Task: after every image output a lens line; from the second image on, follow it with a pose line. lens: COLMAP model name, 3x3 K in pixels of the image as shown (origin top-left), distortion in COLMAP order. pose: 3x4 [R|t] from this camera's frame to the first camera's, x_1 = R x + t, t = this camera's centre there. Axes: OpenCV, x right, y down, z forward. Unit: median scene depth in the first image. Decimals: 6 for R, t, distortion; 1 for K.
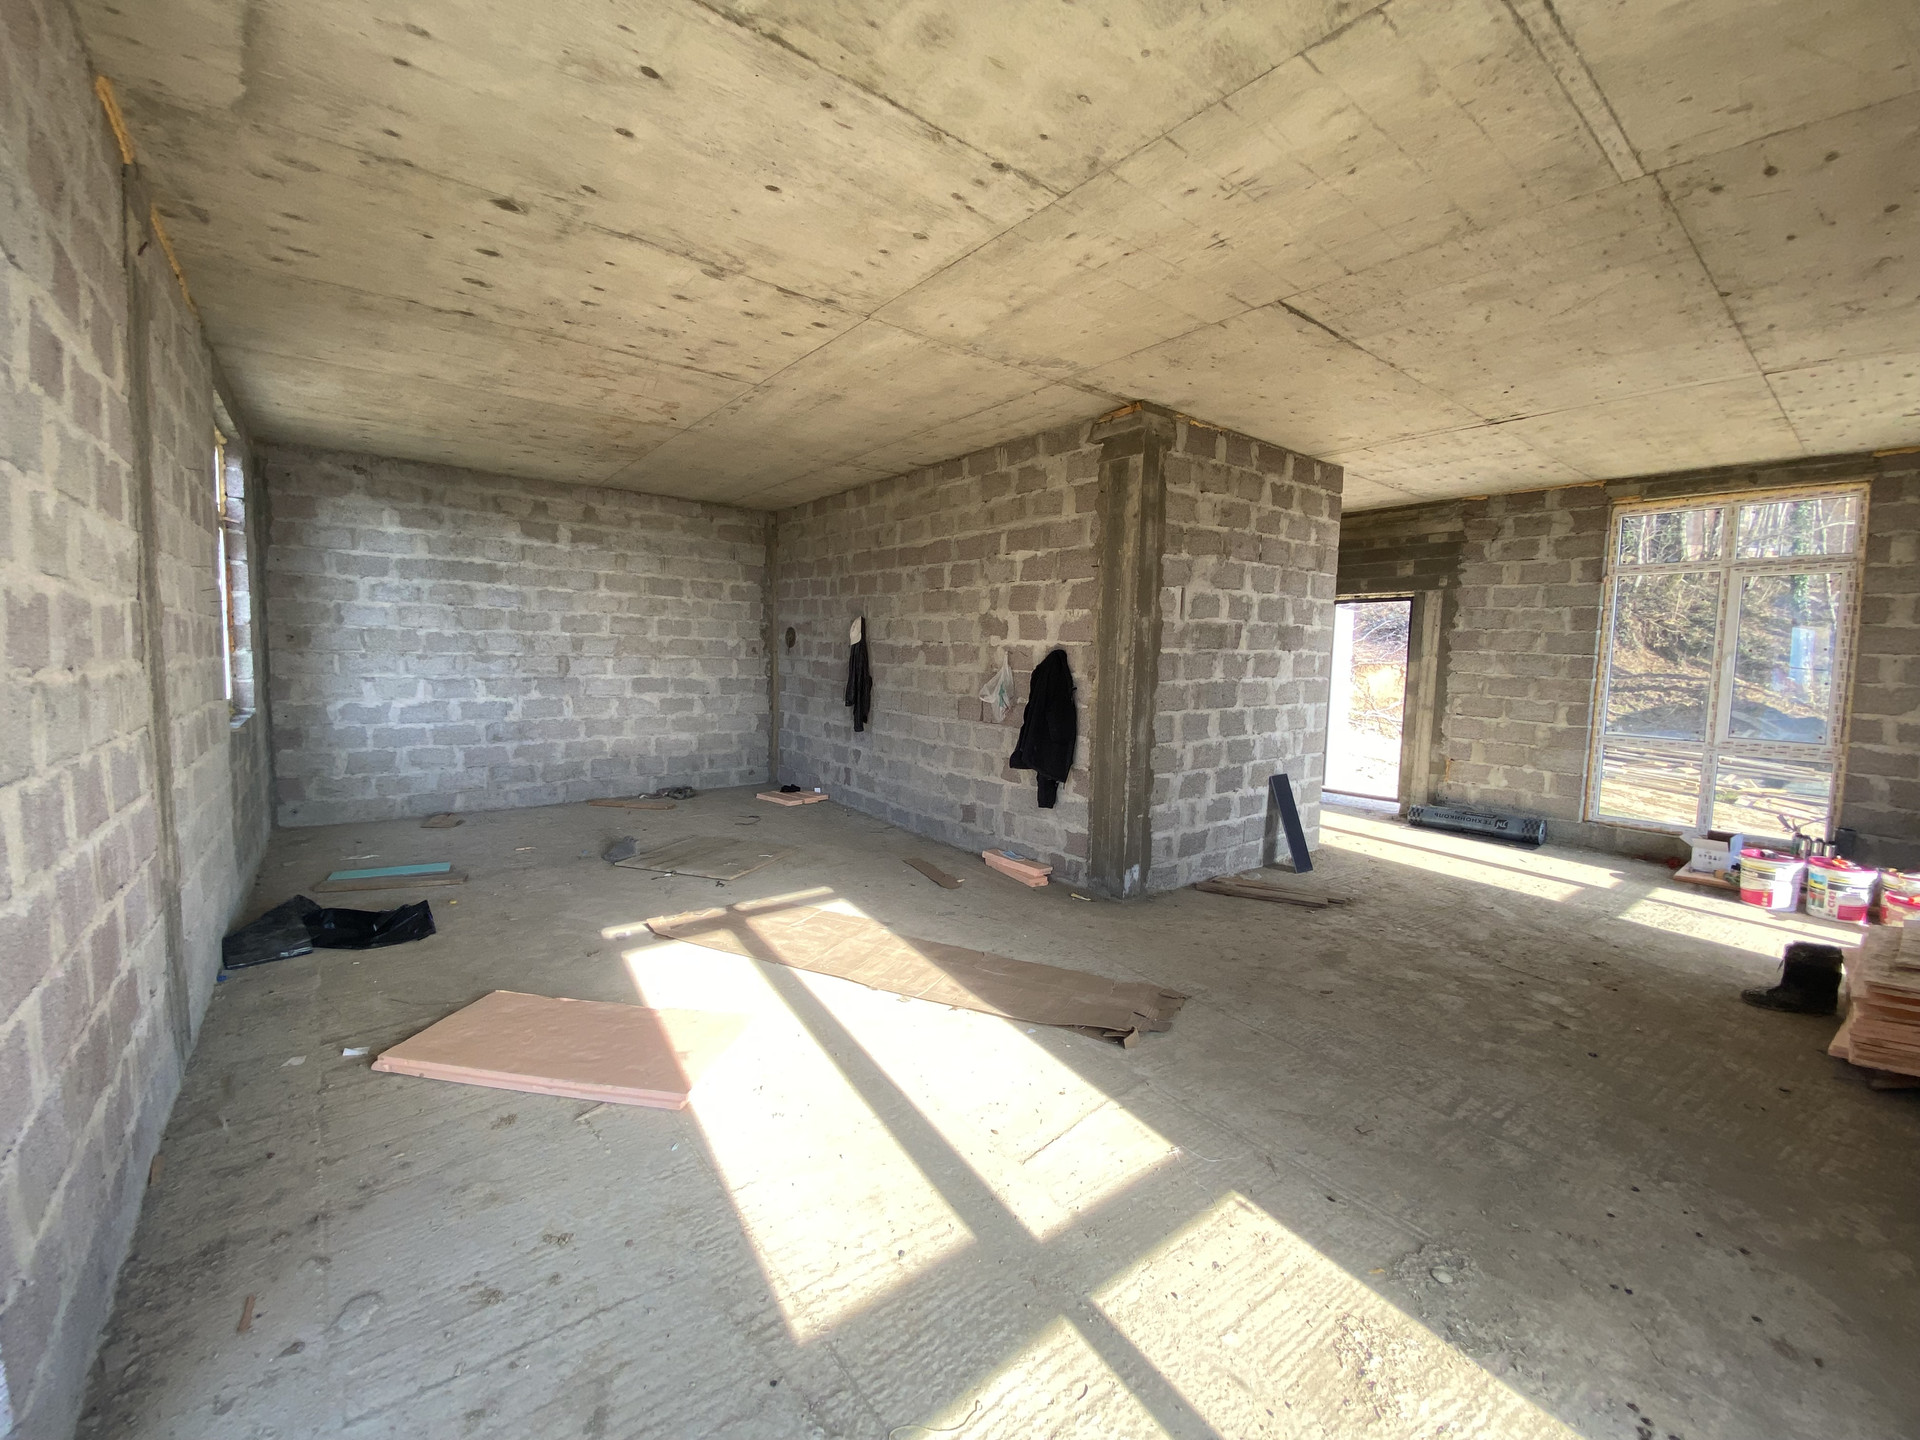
lens RADIAL K [[764.3, 0, 966.8], [0, 764.3, 712.6], [0, 0, 1]] dist [-0.021343, -0.004283]
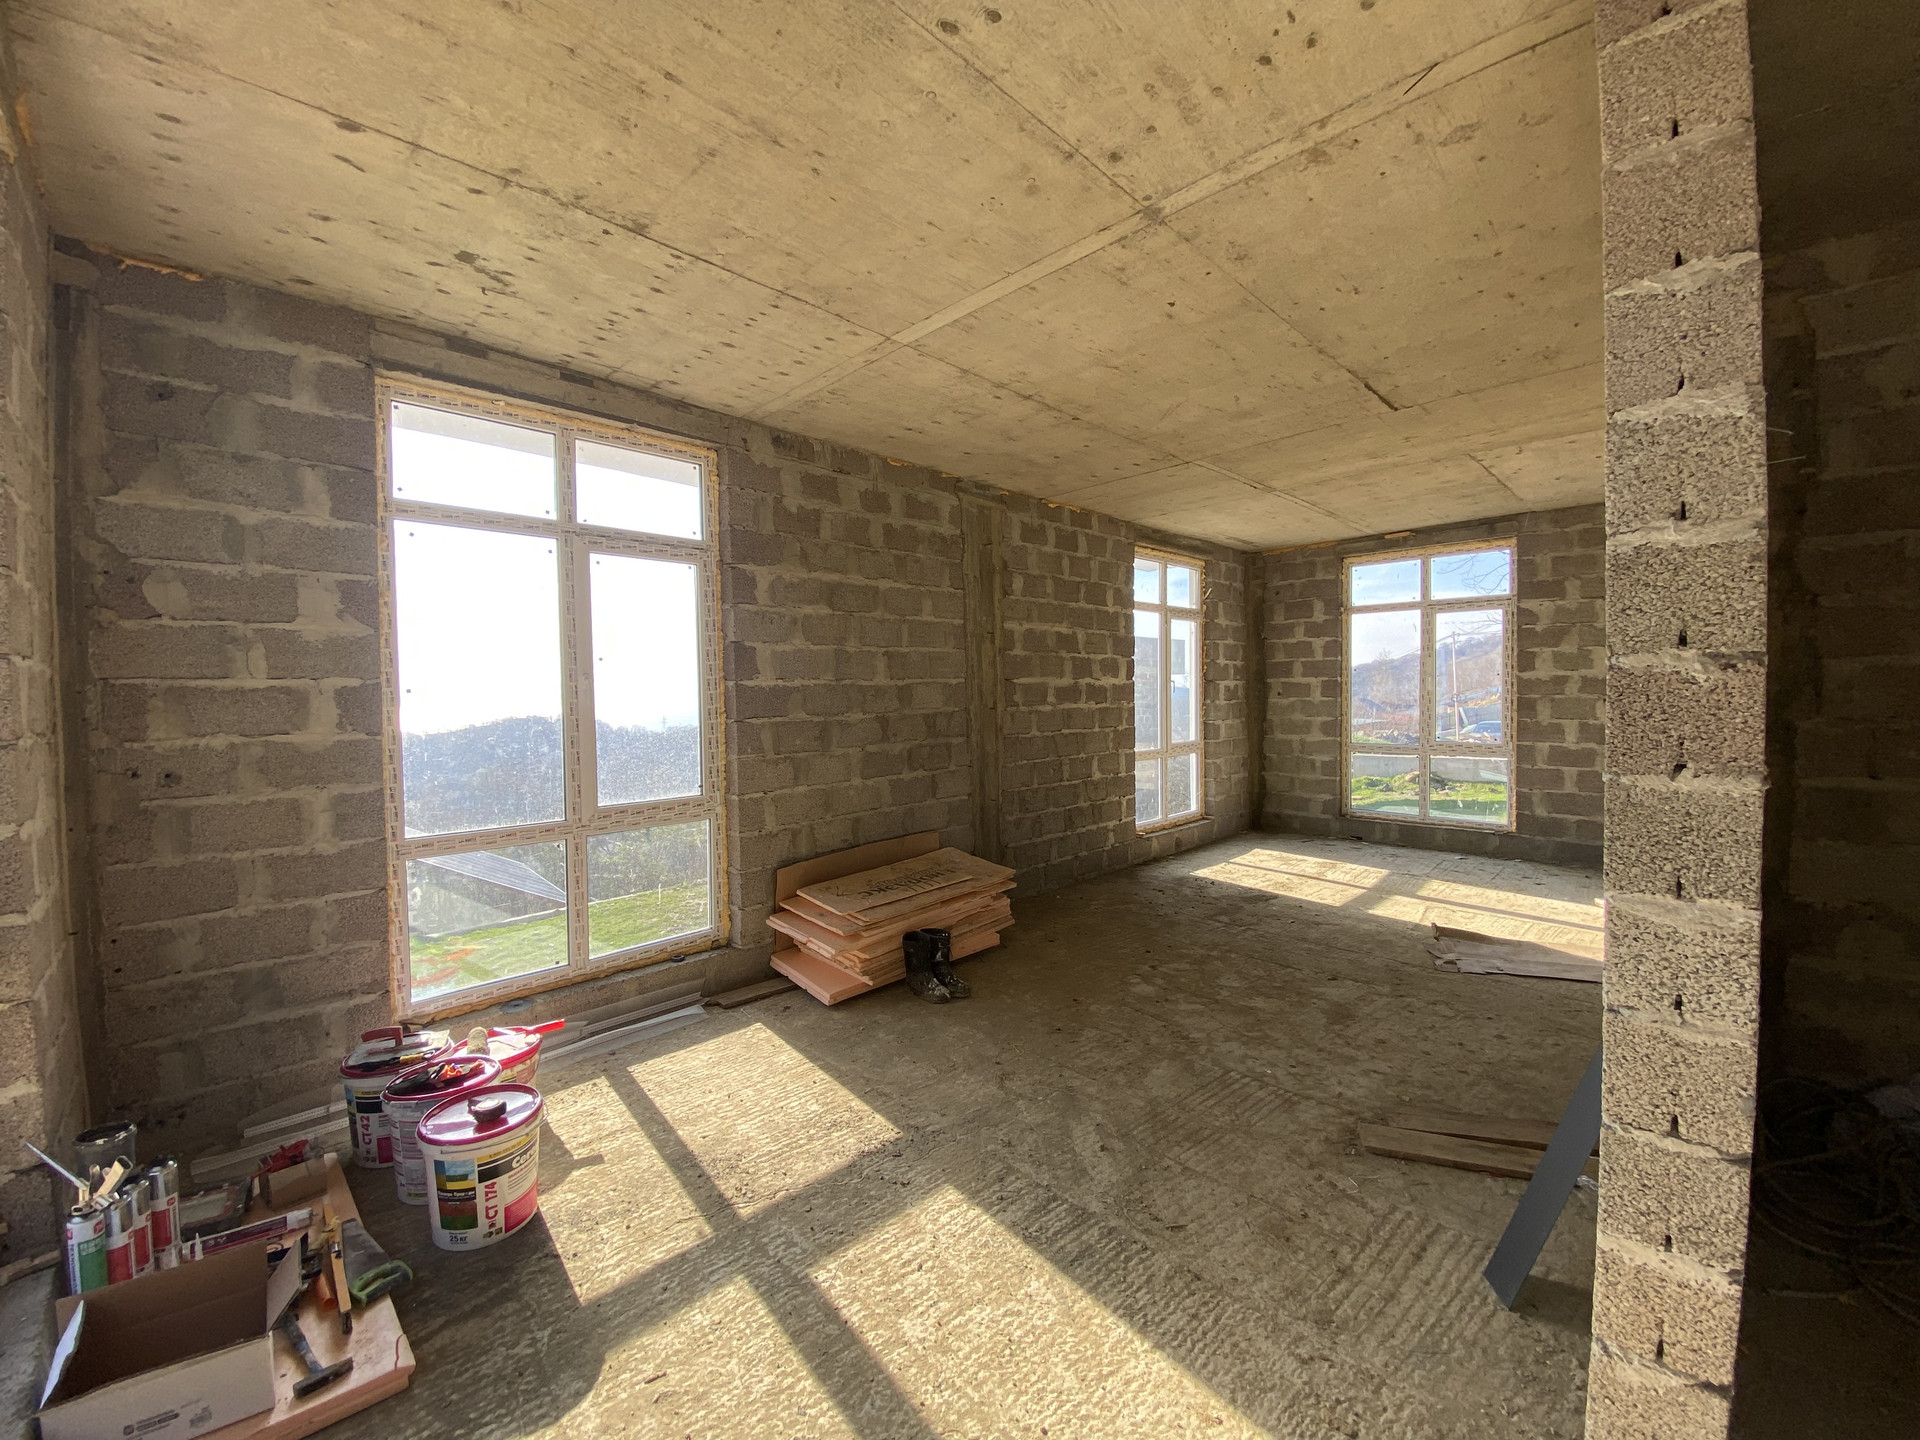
lens RADIAL K [[764.3, 0, 967.6], [0, 764.3, 711.8], [0, 0, 1]] dist [-0.021343, -0.004283]
pose [[-0.992034, -0.006909, -0.125783, 1.161937], [-0.020593, 0.993957, 0.107818, -0.145385], [0.124278, 0.109549, -0.986182, 2.006604]]
